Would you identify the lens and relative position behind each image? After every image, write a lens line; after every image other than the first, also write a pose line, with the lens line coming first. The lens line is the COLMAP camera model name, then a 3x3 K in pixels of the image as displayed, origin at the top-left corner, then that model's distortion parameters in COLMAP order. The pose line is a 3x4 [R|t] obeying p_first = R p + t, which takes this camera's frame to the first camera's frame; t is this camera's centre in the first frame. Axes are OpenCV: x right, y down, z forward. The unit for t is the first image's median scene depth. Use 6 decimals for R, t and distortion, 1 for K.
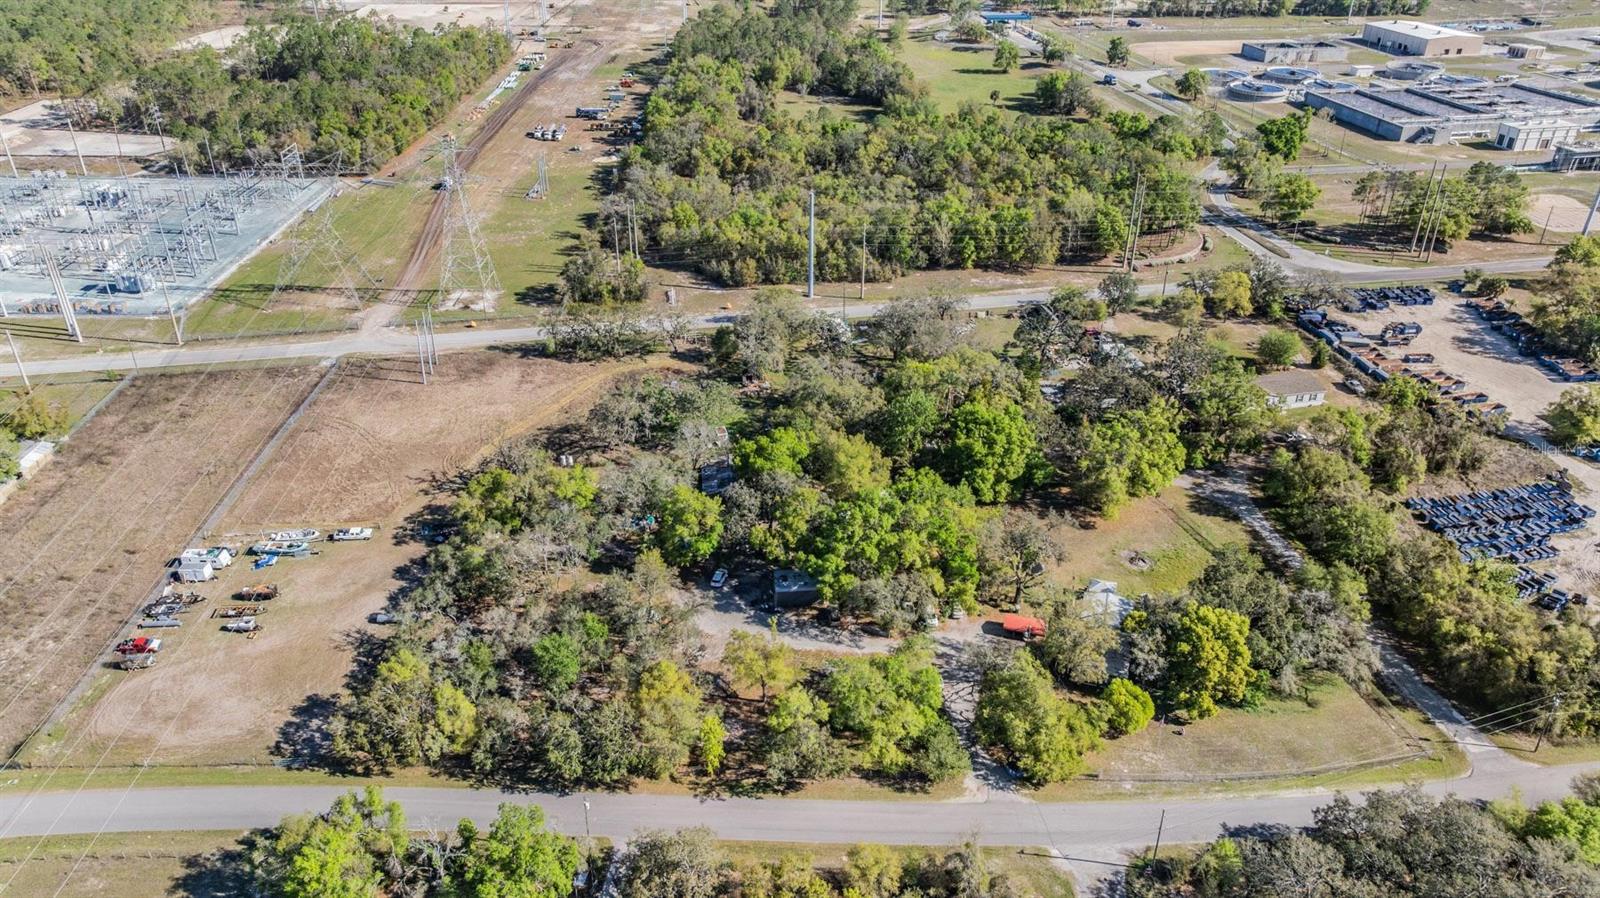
lens RADIAL K [[1120.4, 0, 808.3], [0, 1120.4, 449.5], [0, 0, 1]] dist [-0.027710, 0.022404]
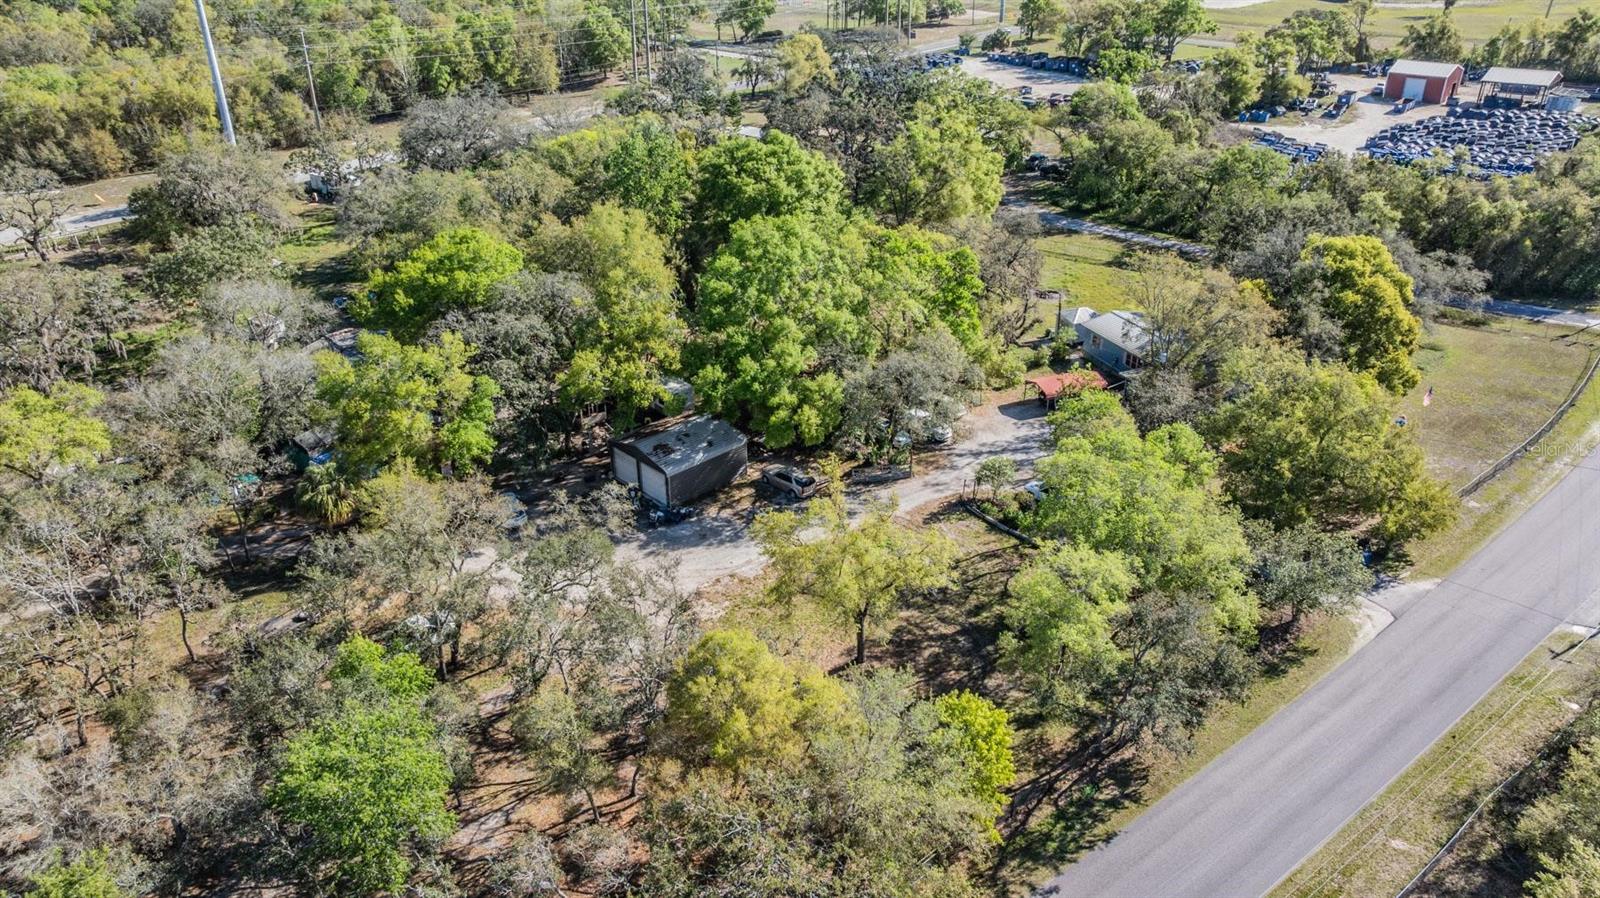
lens RADIAL K [[1120.4, 0, 805.5], [0, 1120.4, 447.9], [0, 0, 1]] dist [-0.027710, 0.022404]
pose [[0.769328, -0.302957, 0.562452, -0.152907], [0.320511, 0.944624, 0.070410, 0.064193], [-0.552637, 0.126104, 0.823827, 0.371491]]
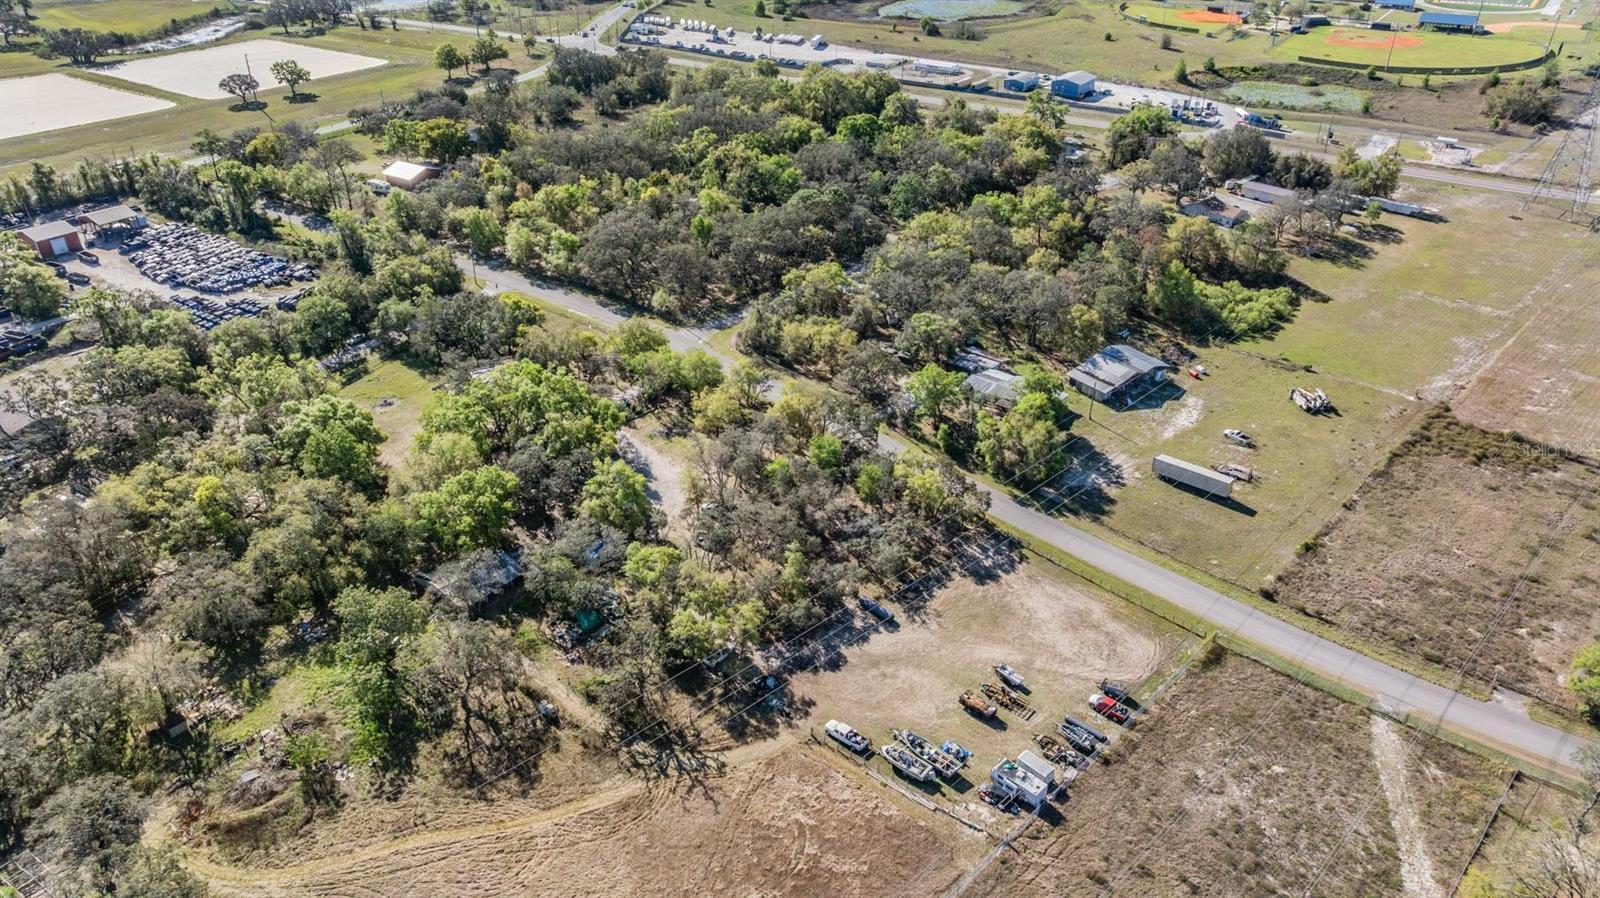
lens RADIAL K [[1120.4, 0, 809.6], [0, 1120.4, 454.5], [0, 0, 1]] dist [-0.027710, 0.022404]
pose [[-0.710994, -0.364660, 0.601258, -0.544691], [0.342001, 0.567778, 0.748775, -0.430743], [-0.614429, 0.738005, -0.278973, 0.756599]]
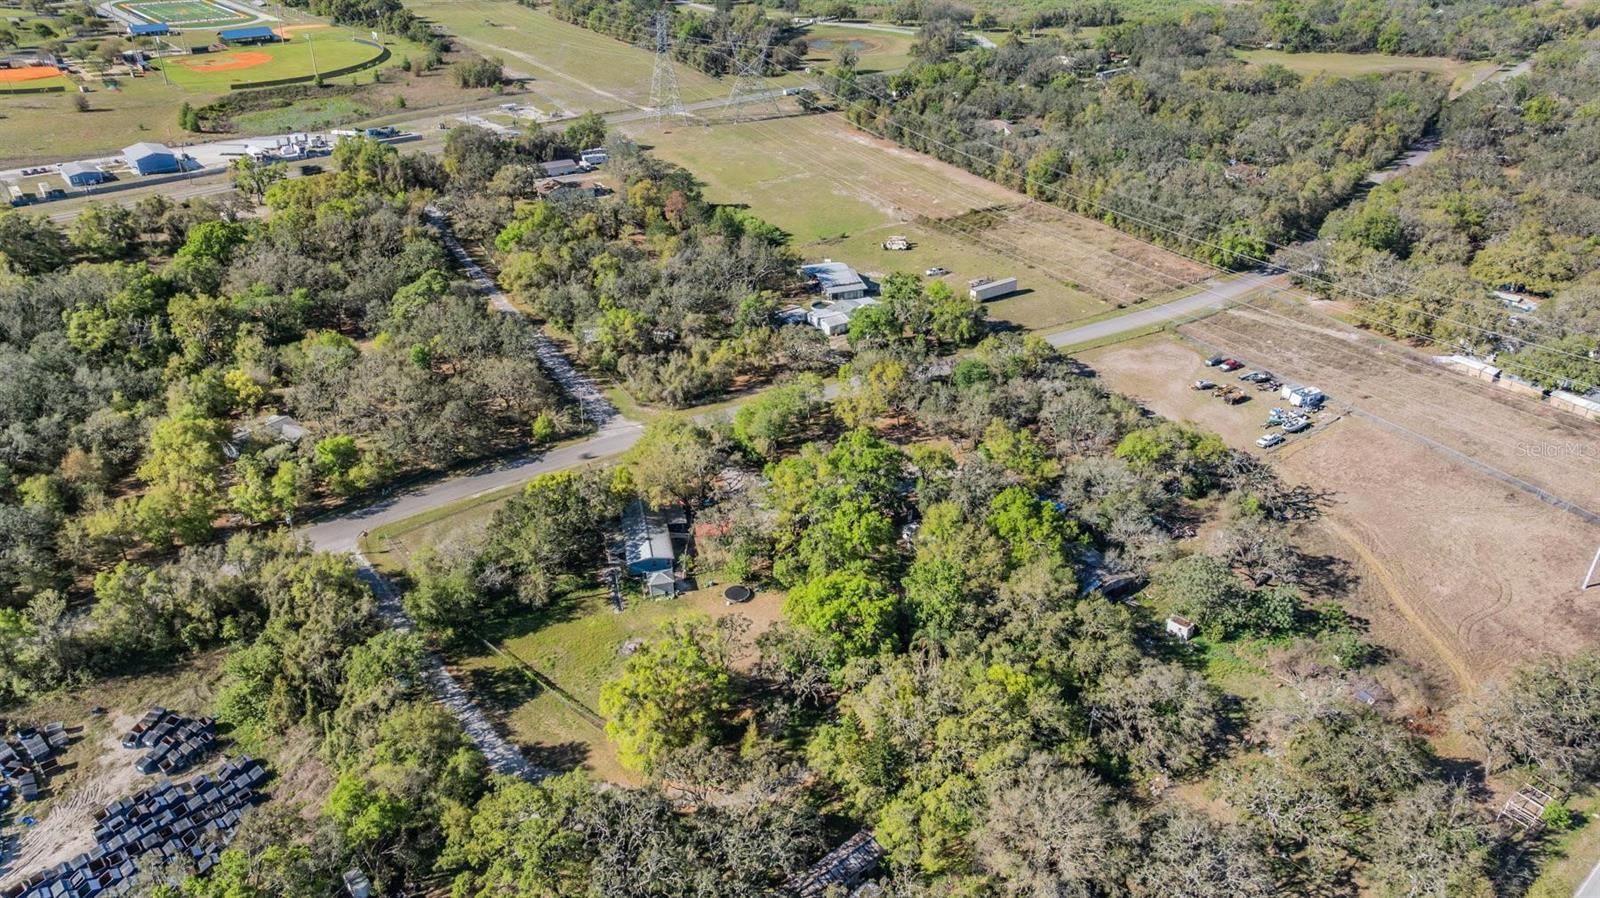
lens RADIAL K [[1120.4, 0, 802.1], [0, 1120.4, 449.6], [0, 0, 1]] dist [-0.027710, 0.022404]
pose [[-0.871044, 0.231186, -0.433399, 0.365417], [-0.250682, 0.549550, 0.796965, -0.505379], [0.422422, 0.802837, -0.420728, 0.899158]]
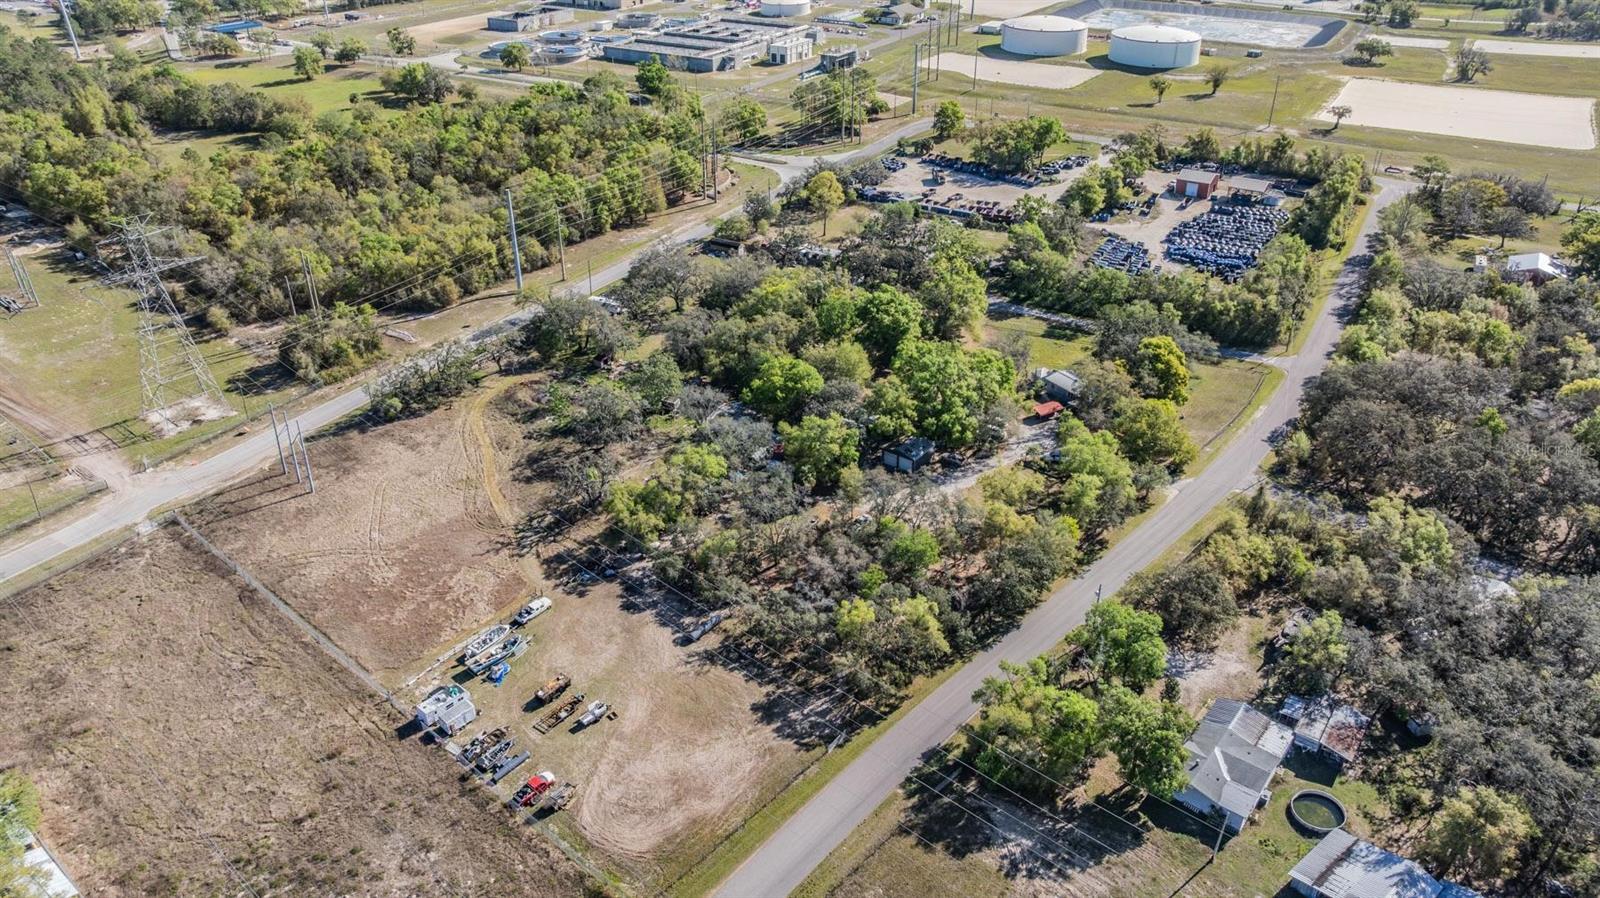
lens RADIAL K [[1120.4, 0, 802.0], [0, 1120.4, 447.2], [0, 0, 1]] dist [-0.027710, 0.022404]
pose [[0.665116, -0.373328, 0.646721, -0.556209], [0.369606, 0.917116, 0.149298, -0.069645], [-0.648855, 0.139732, 0.747972, 0.113506]]
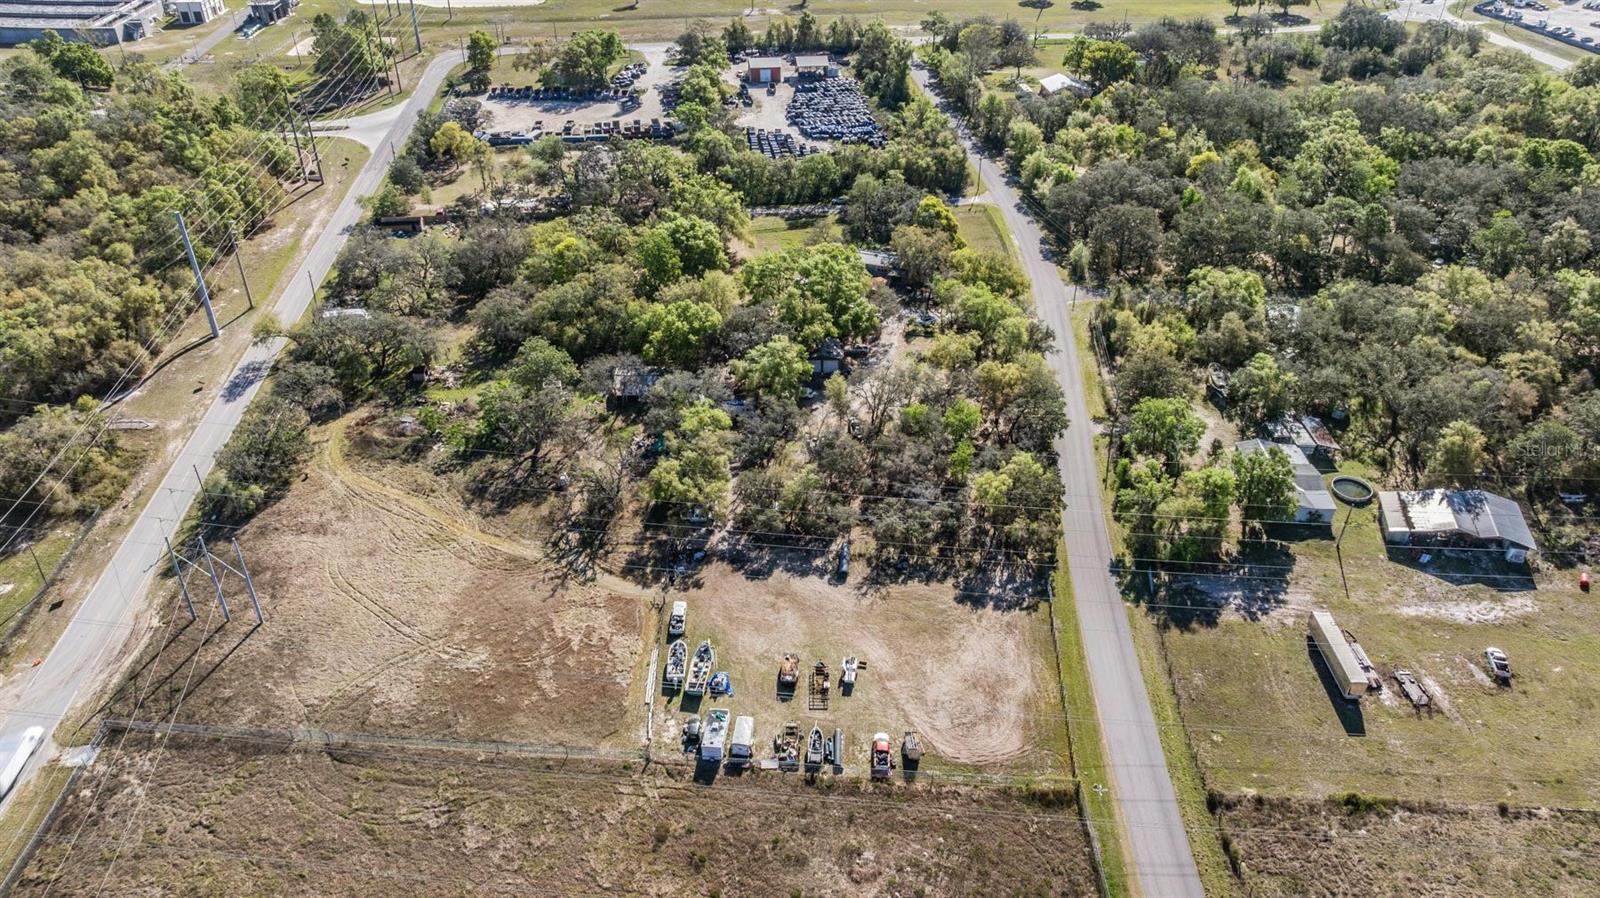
lens RADIAL K [[1120.4, 0, 804.3], [0, 1120.4, 456.7], [0, 0, 1]] dist [-0.027710, 0.022404]
pose [[0.084166, -0.560003, 0.824204, -0.706641], [0.492776, 0.742308, 0.454037, -0.238297], [-0.866076, 0.367934, 0.338433, 0.414049]]
